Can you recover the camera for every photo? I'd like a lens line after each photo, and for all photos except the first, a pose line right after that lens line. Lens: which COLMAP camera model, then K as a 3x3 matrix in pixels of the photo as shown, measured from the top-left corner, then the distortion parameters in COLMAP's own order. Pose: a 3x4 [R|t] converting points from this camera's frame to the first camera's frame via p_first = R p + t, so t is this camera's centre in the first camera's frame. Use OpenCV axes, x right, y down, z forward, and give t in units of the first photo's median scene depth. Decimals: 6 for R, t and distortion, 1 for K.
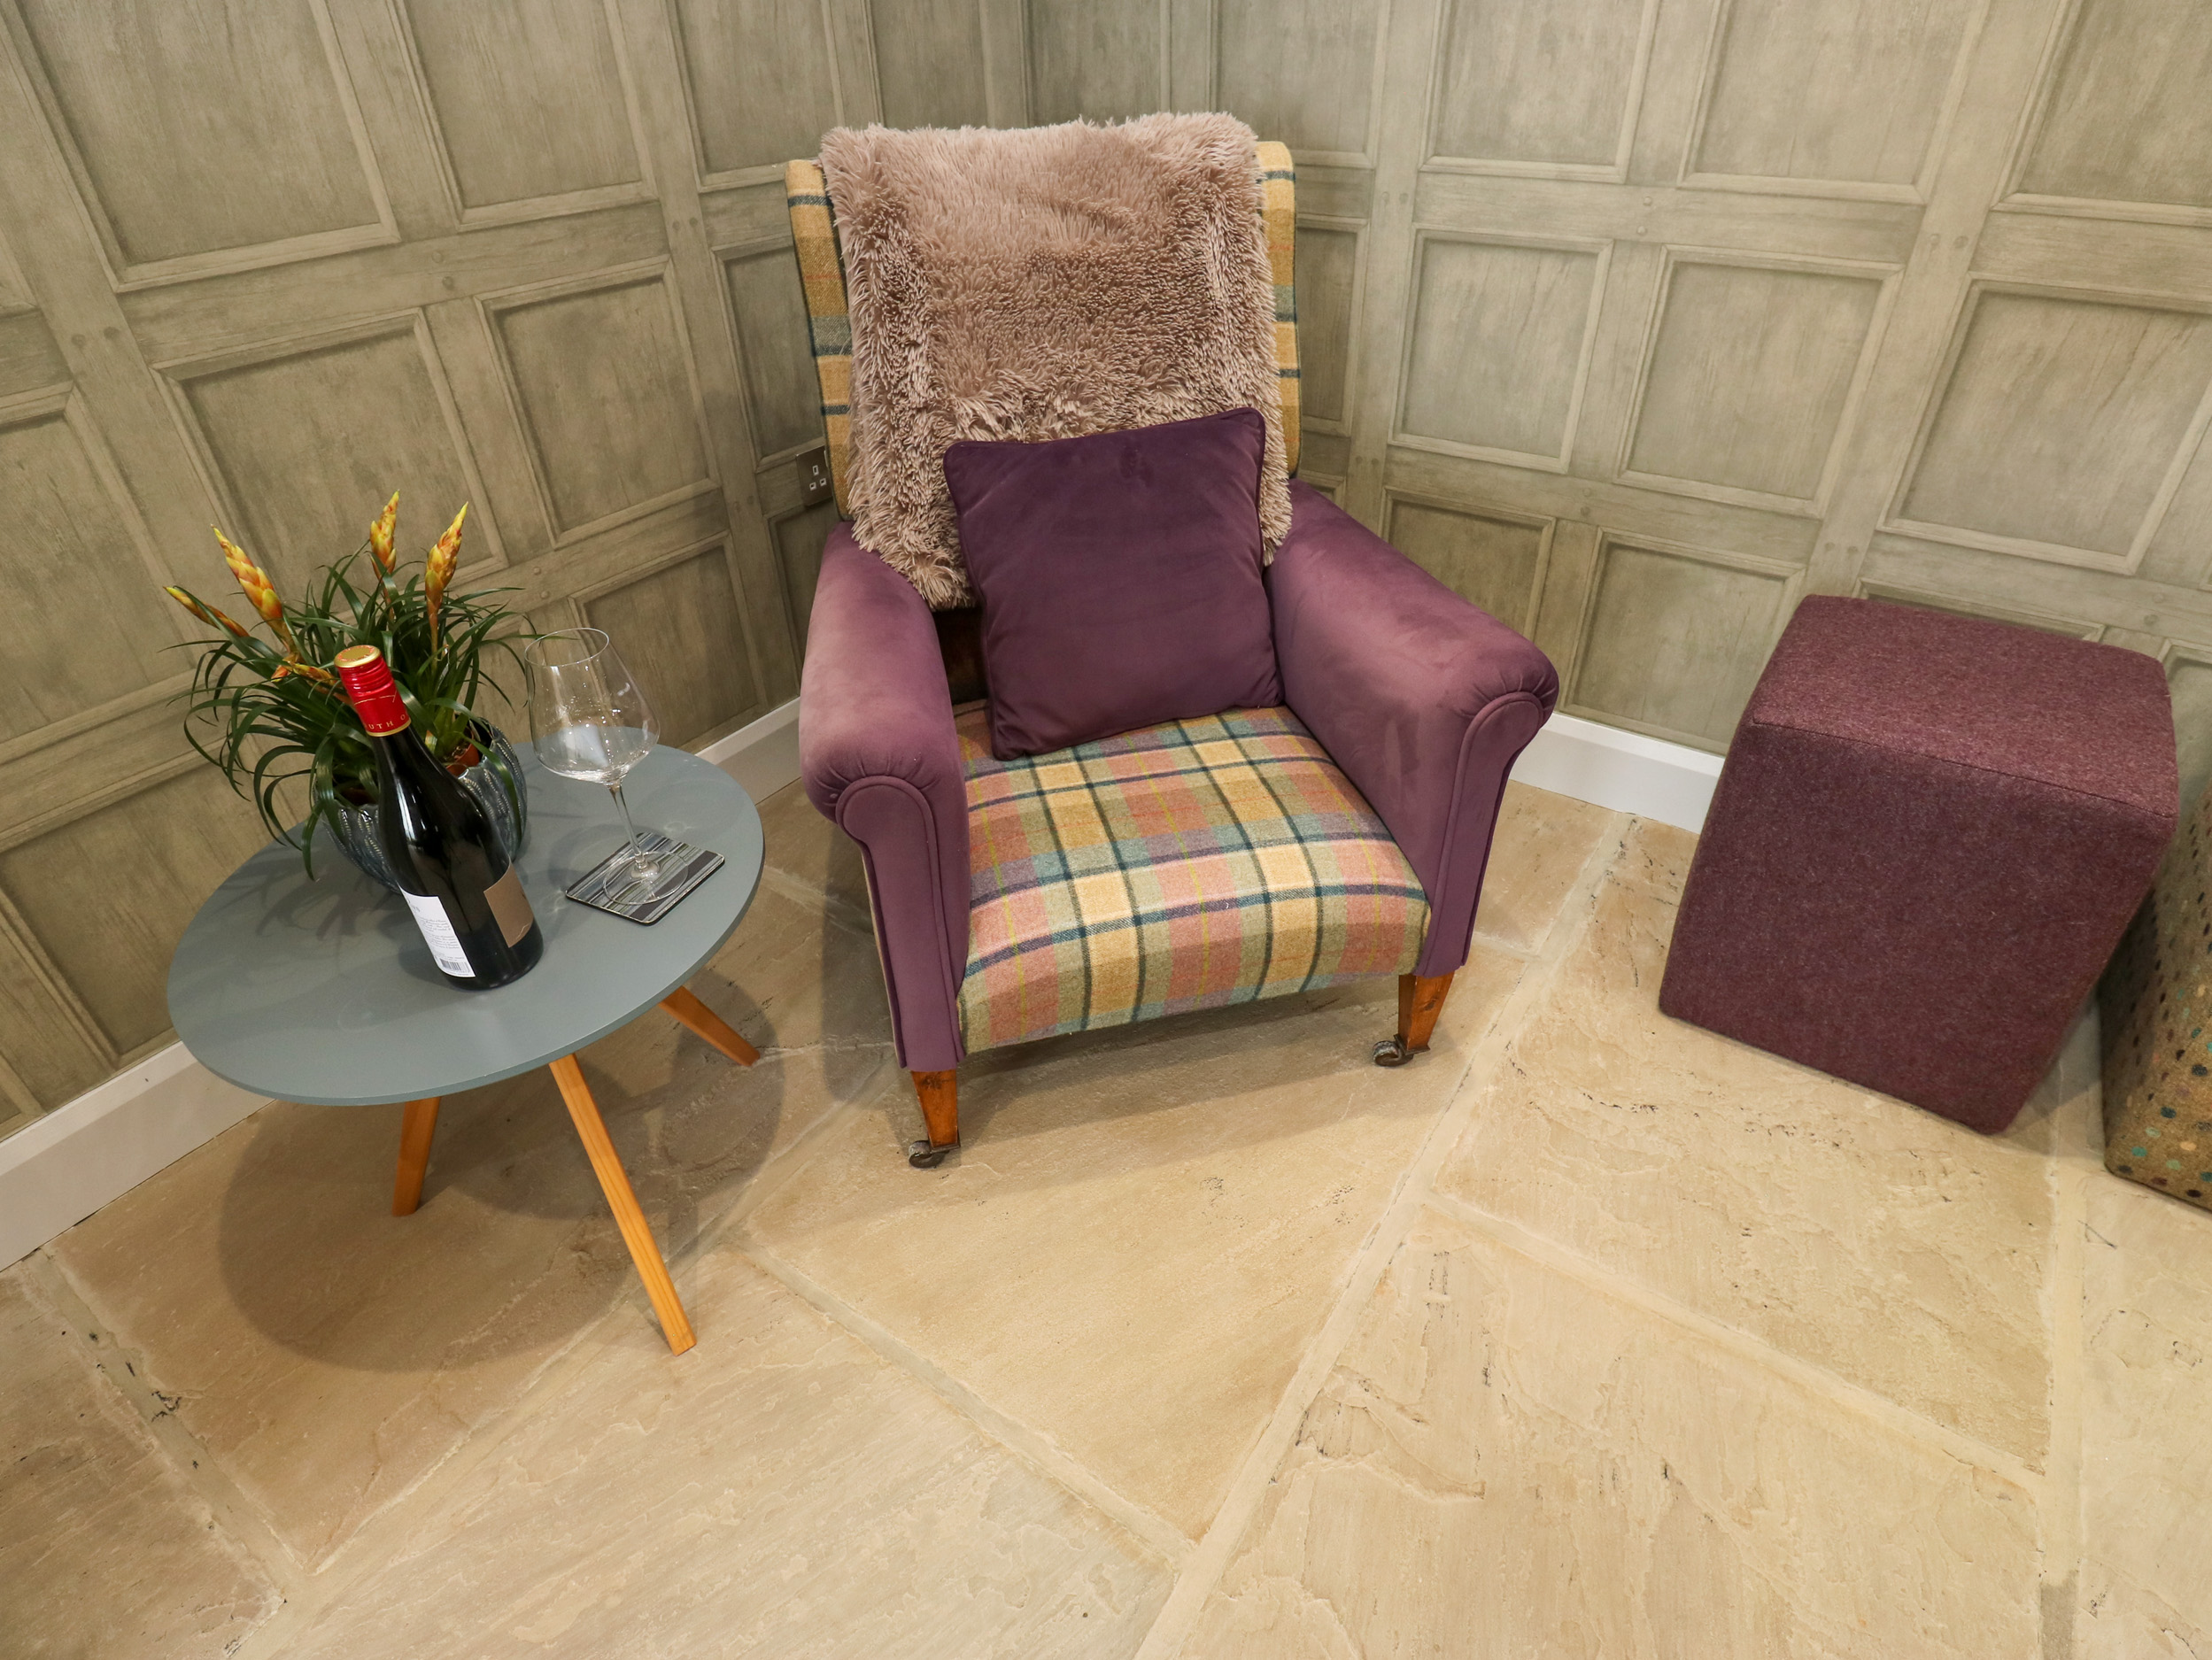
lens RADIAL K [[1178.6, 0, 1135.3], [0, 1178.6, 811.4], [0, 0, 1]] dist [0.003639, -0.010109]
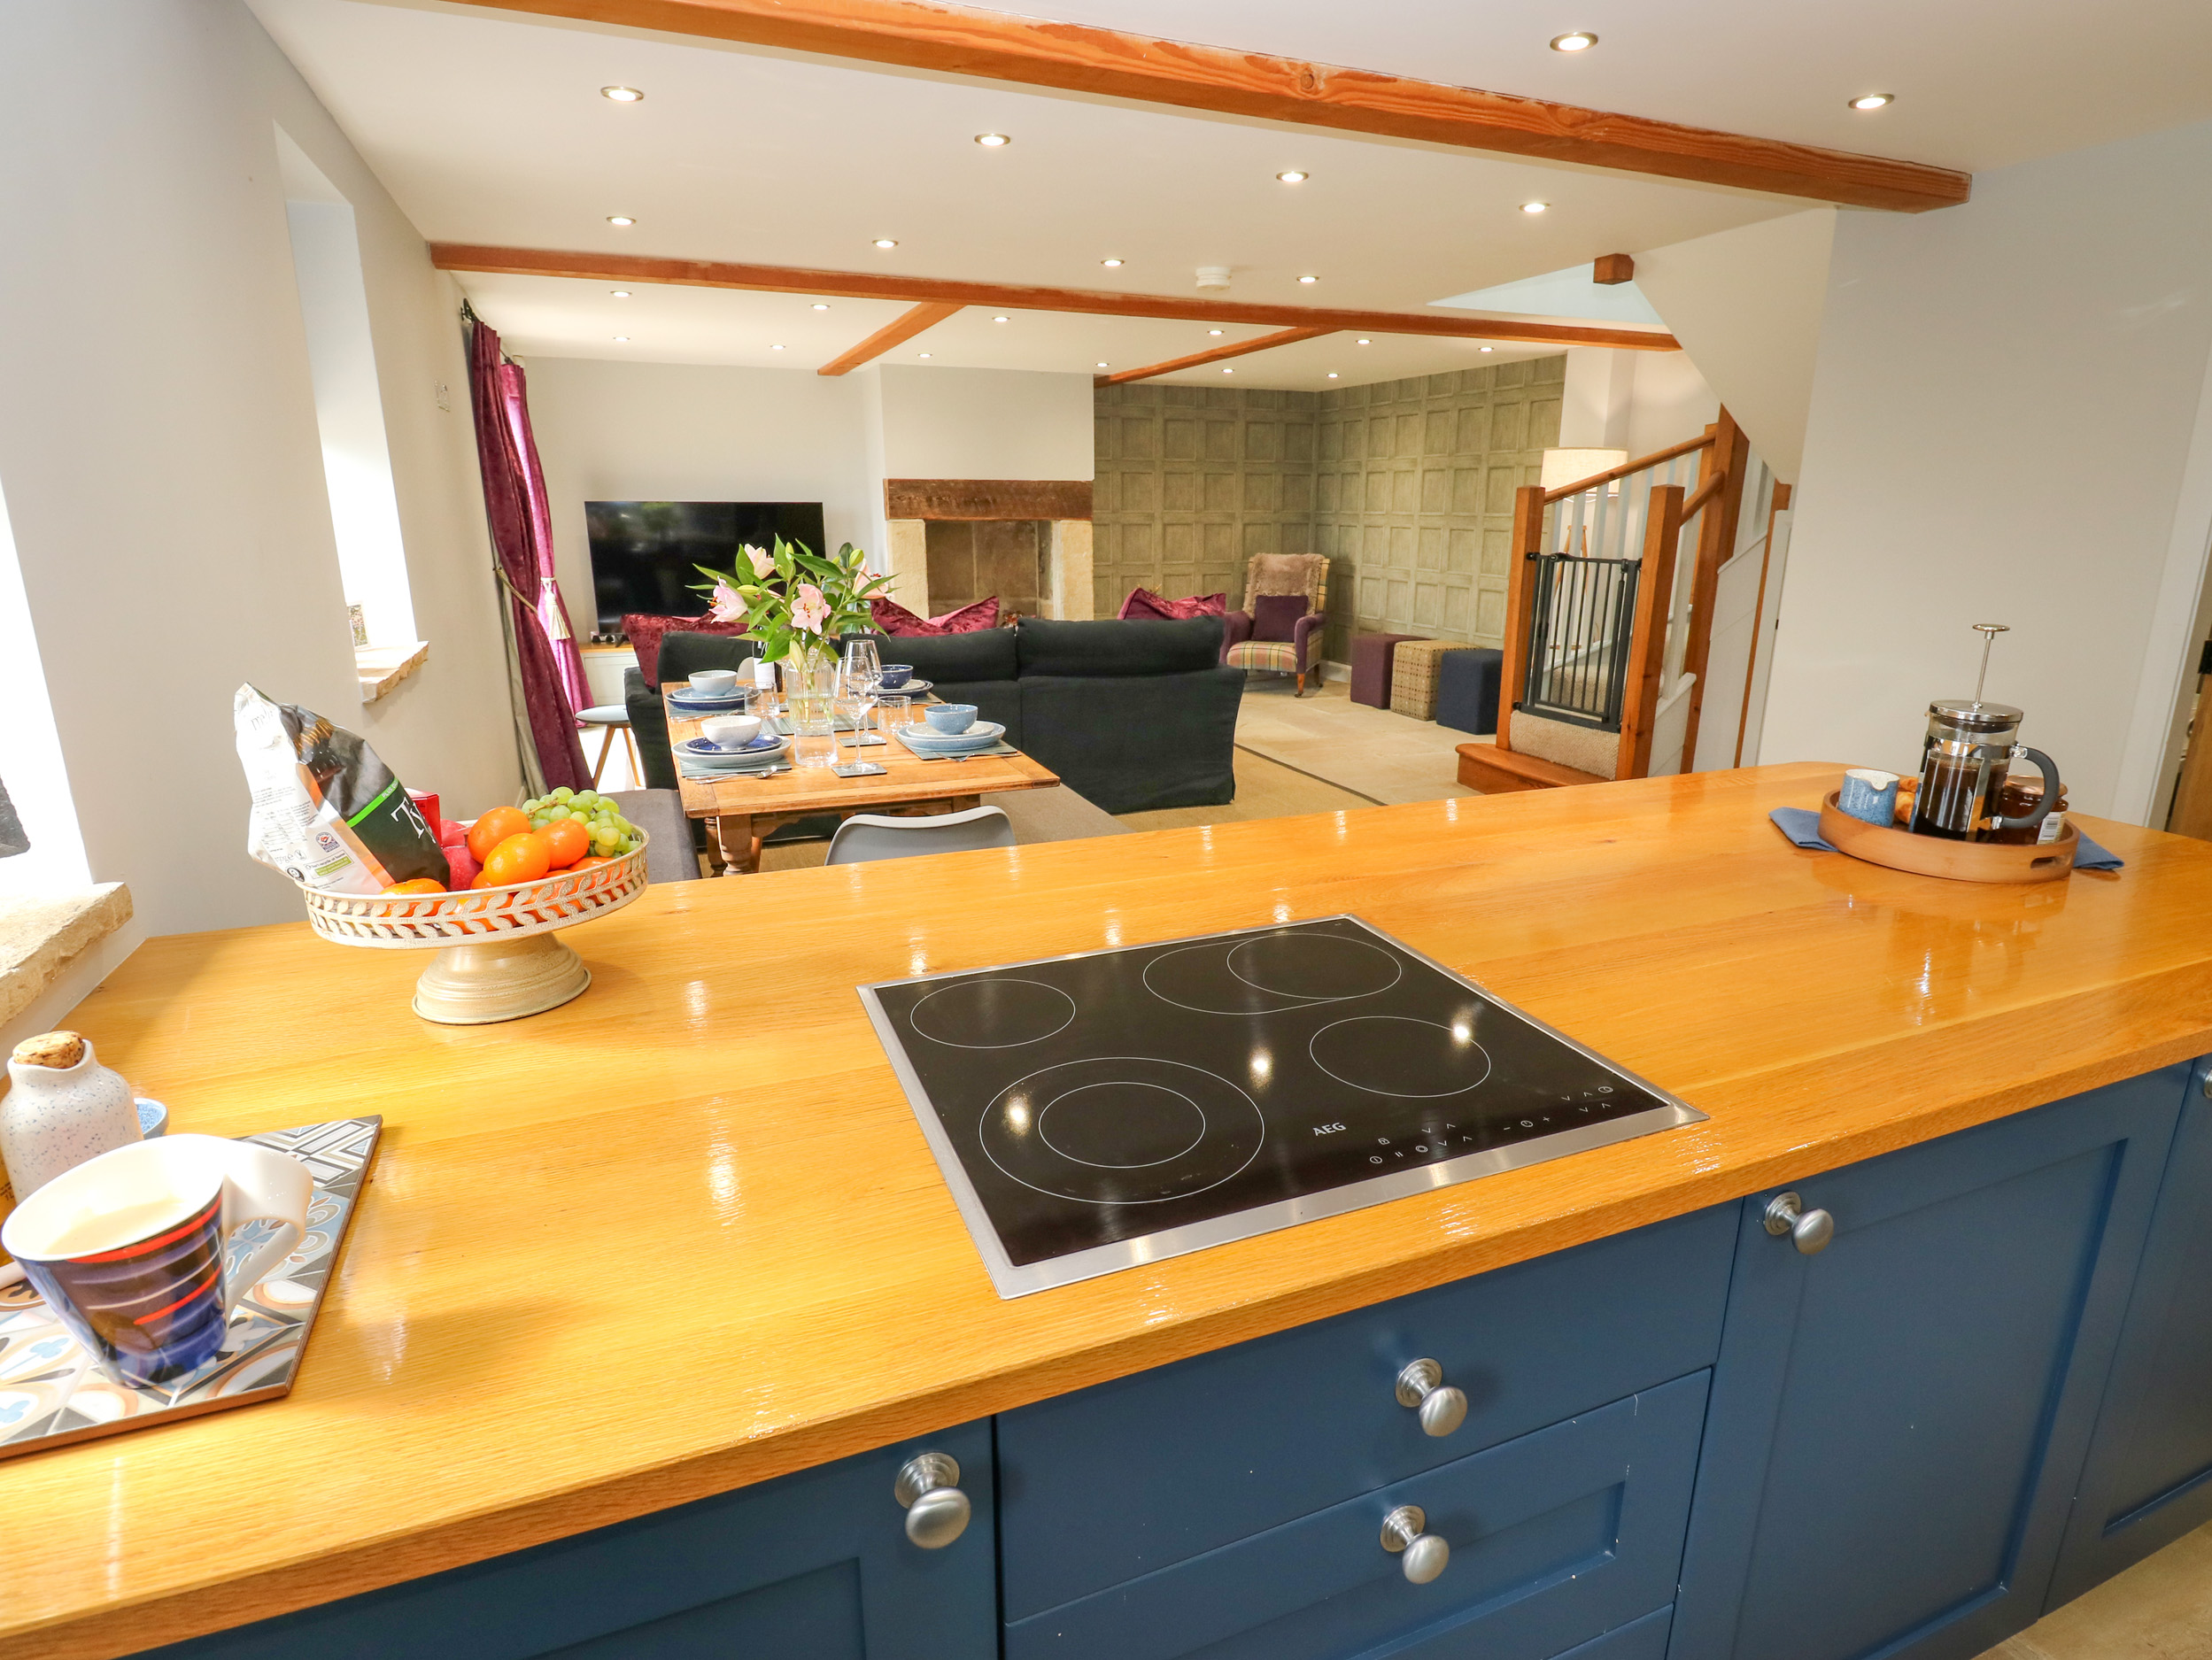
lens RADIAL K [[1178.6, 0, 1109.0], [0, 1178.6, 837.8], [0, 0, 1]] dist [0.003639, -0.010109]
pose [[0.829976, 0.173548, -0.530115, 2.812230], [-0.335156, 0.914843, -0.225238, 2.622671], [0.445882, 0.364613, 0.817463, -4.145077]]
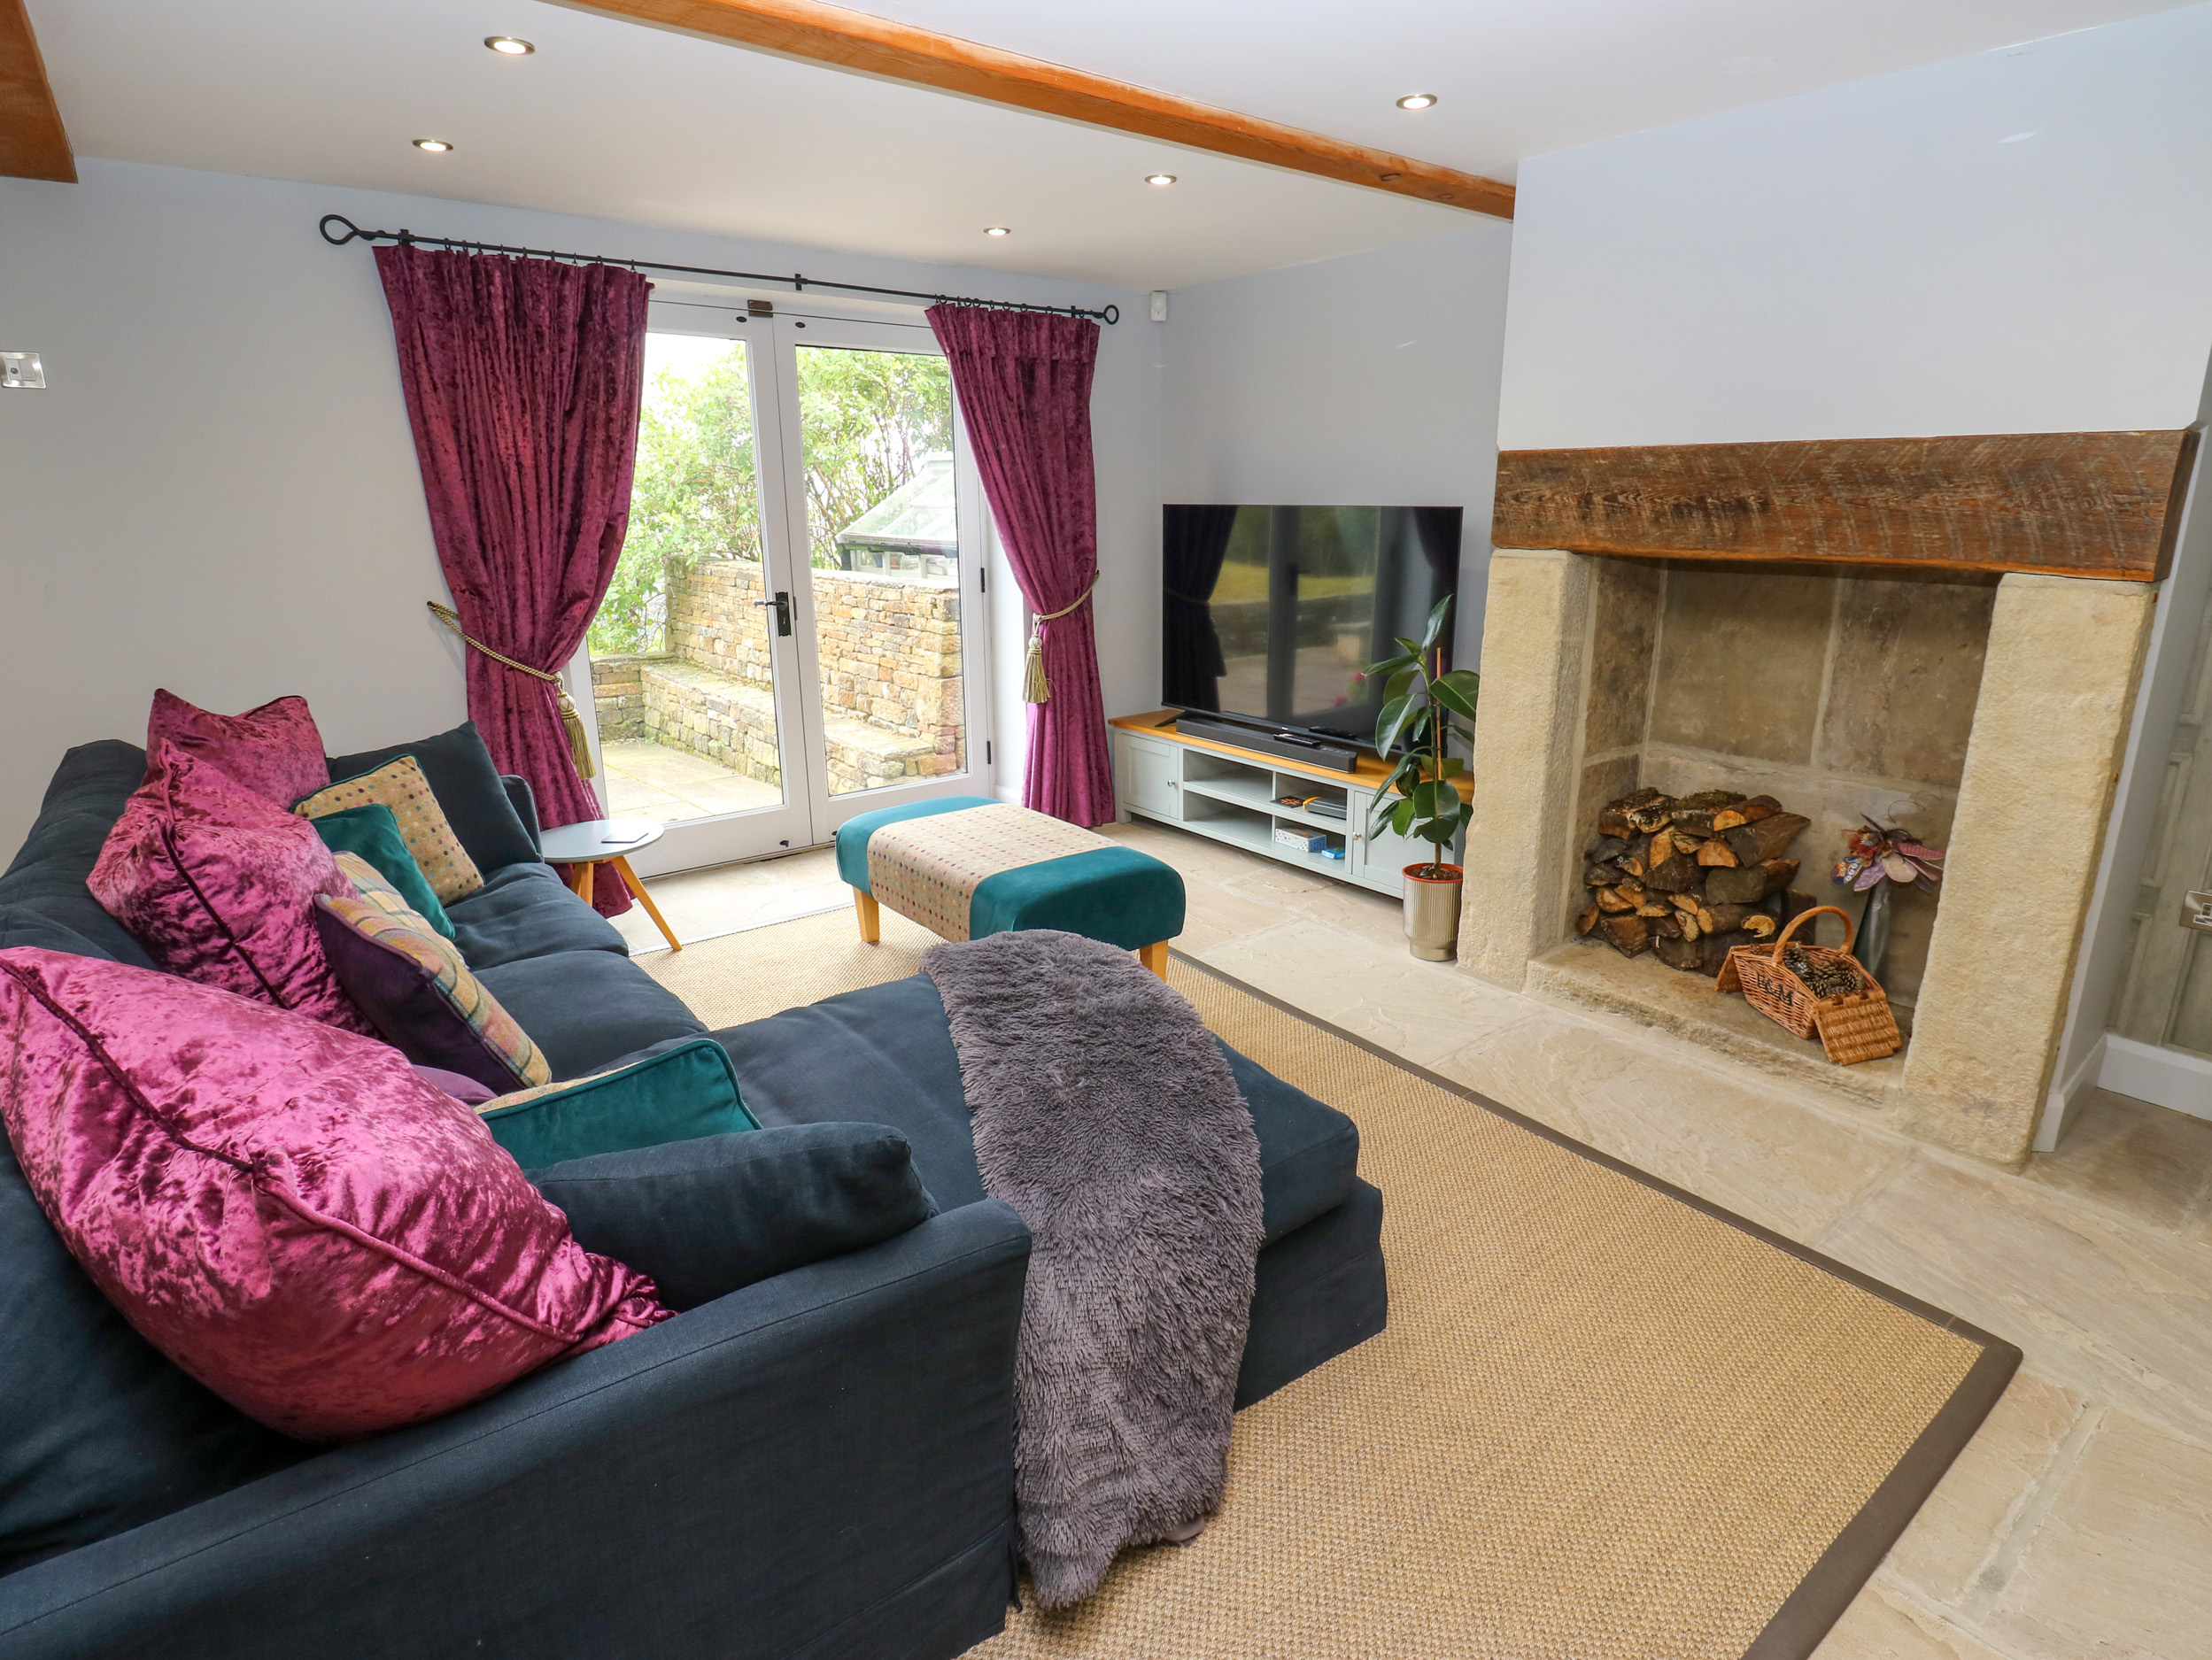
lens RADIAL K [[1178.6, 0, 1123.4], [0, 1178.6, 831.6], [0, 0, 1]] dist [0.003639, -0.010109]
pose [[-0.303483, 0.279924, -0.910791, 1.256593], [-0.541239, 0.736048, 0.406563, 0.216197], [0.784193, 0.616340, -0.071872, -0.686462]]
